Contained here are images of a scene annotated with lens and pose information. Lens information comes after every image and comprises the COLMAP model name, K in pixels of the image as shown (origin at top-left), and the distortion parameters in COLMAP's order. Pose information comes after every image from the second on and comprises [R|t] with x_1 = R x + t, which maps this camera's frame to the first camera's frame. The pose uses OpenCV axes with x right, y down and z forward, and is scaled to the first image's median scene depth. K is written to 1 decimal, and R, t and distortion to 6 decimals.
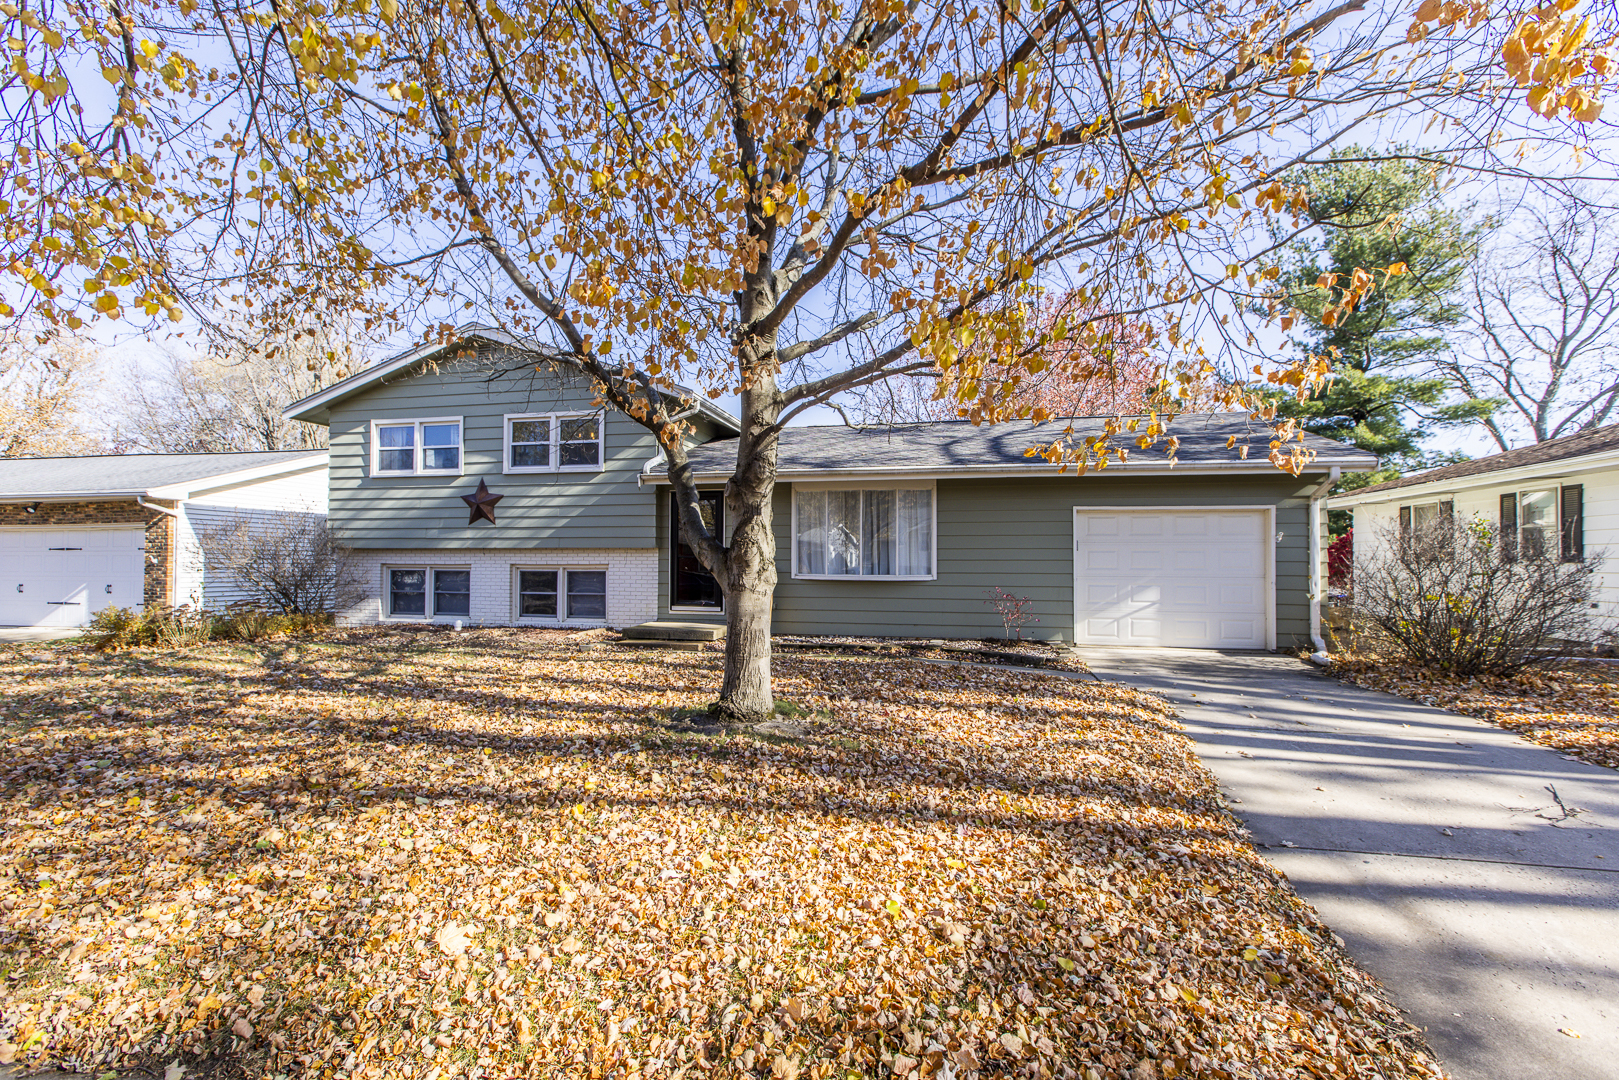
lens RADIAL K [[727.9, 0, 809.5], [0, 727.9, 540.0], [0, 0, 1]] dist [0.040602, 0.000010]
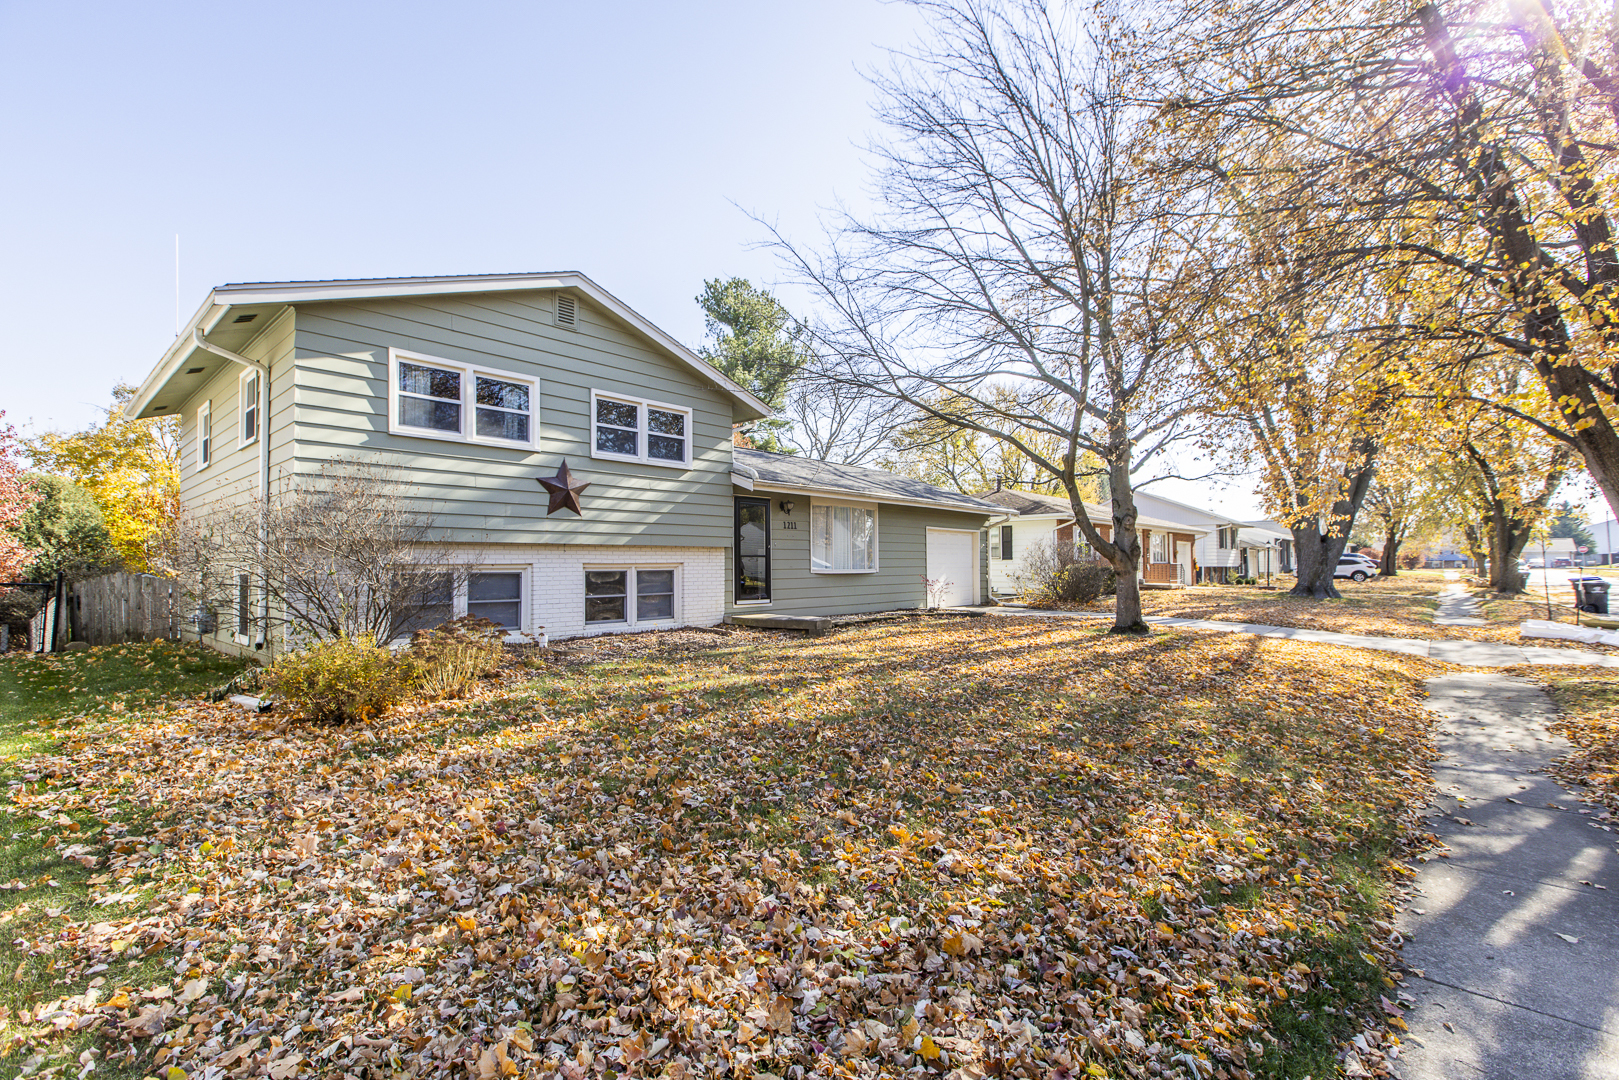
lens RADIAL K [[727.9, 0, 809.5], [0, 727.9, 540.0], [0, 0, 1]] dist [0.040602, 0.000010]
pose [[0.486028, 0.024221, 0.873608, -1.868969], [-0.017068, 0.999688, -0.018222, 0.030777], [-0.873777, -0.006054, 0.486290, 0.657922]]
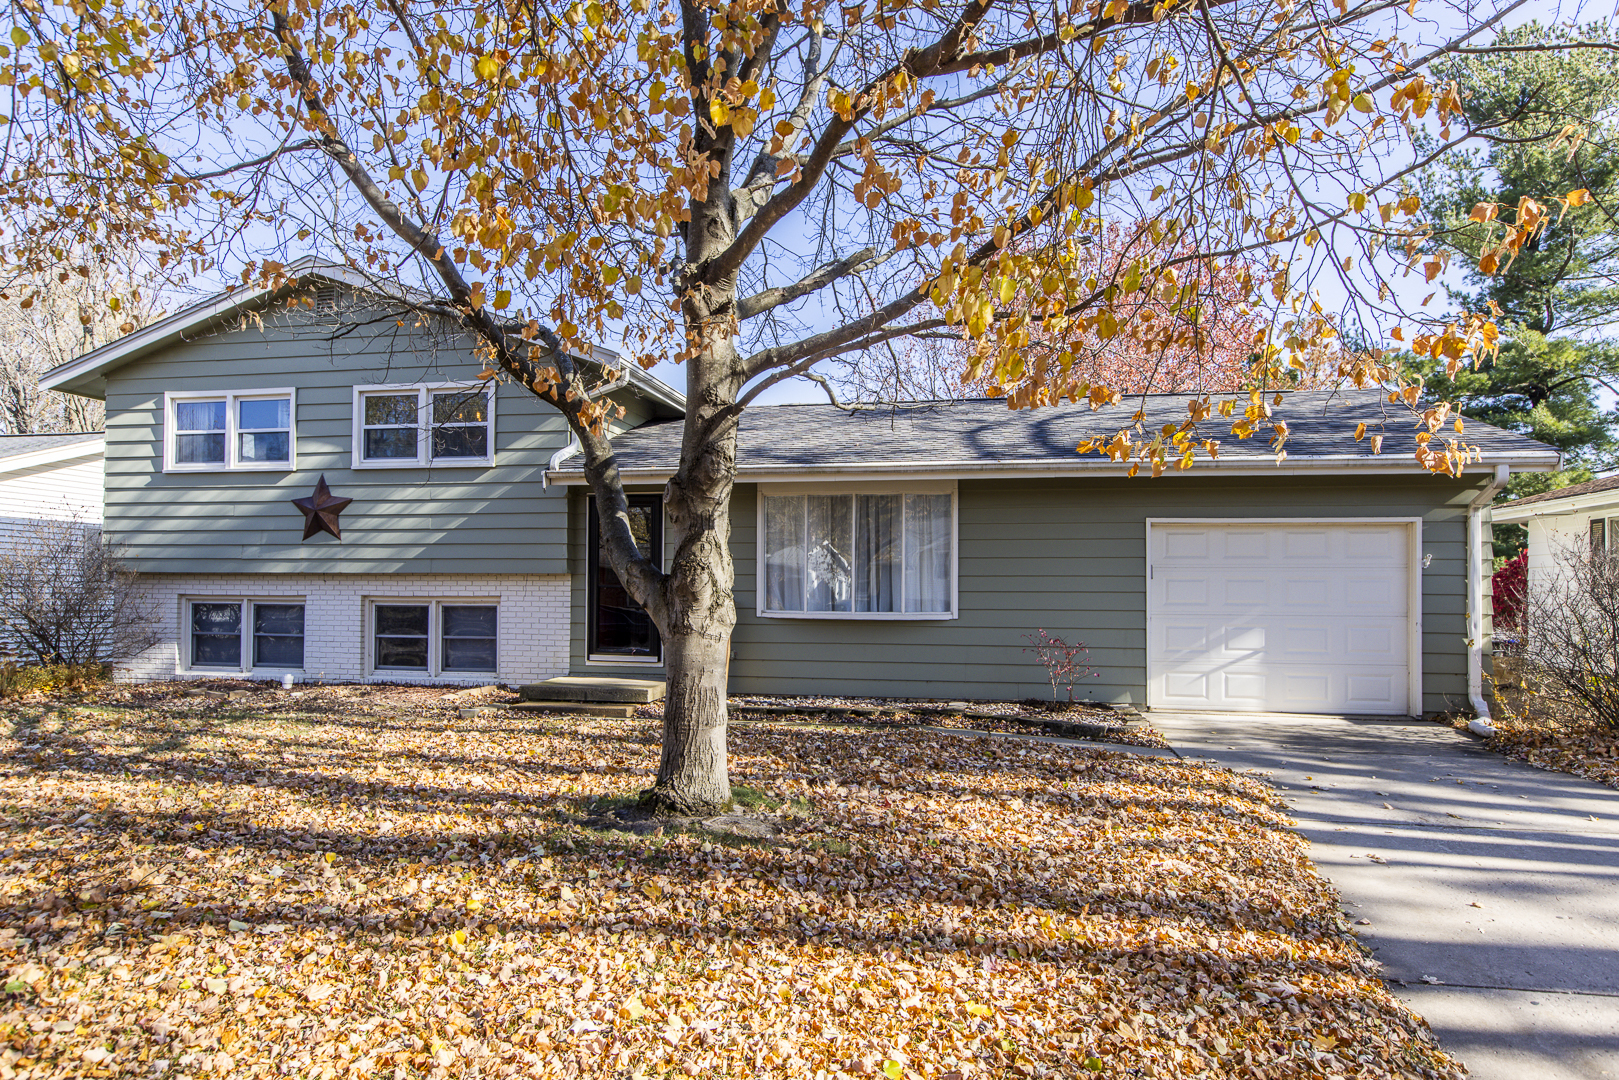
lens RADIAL K [[1016.7, 0, 802.4], [0, 1016.7, 566.5], [0, 0, 1]] dist [0.050611, -0.026789]
pose [[0.999819, 0.003175, 0.018751, 0.002344], [-0.003255, 0.999986, 0.004231, -0.001741], [-0.018738, -0.004291, 0.999815, -0.008614]]
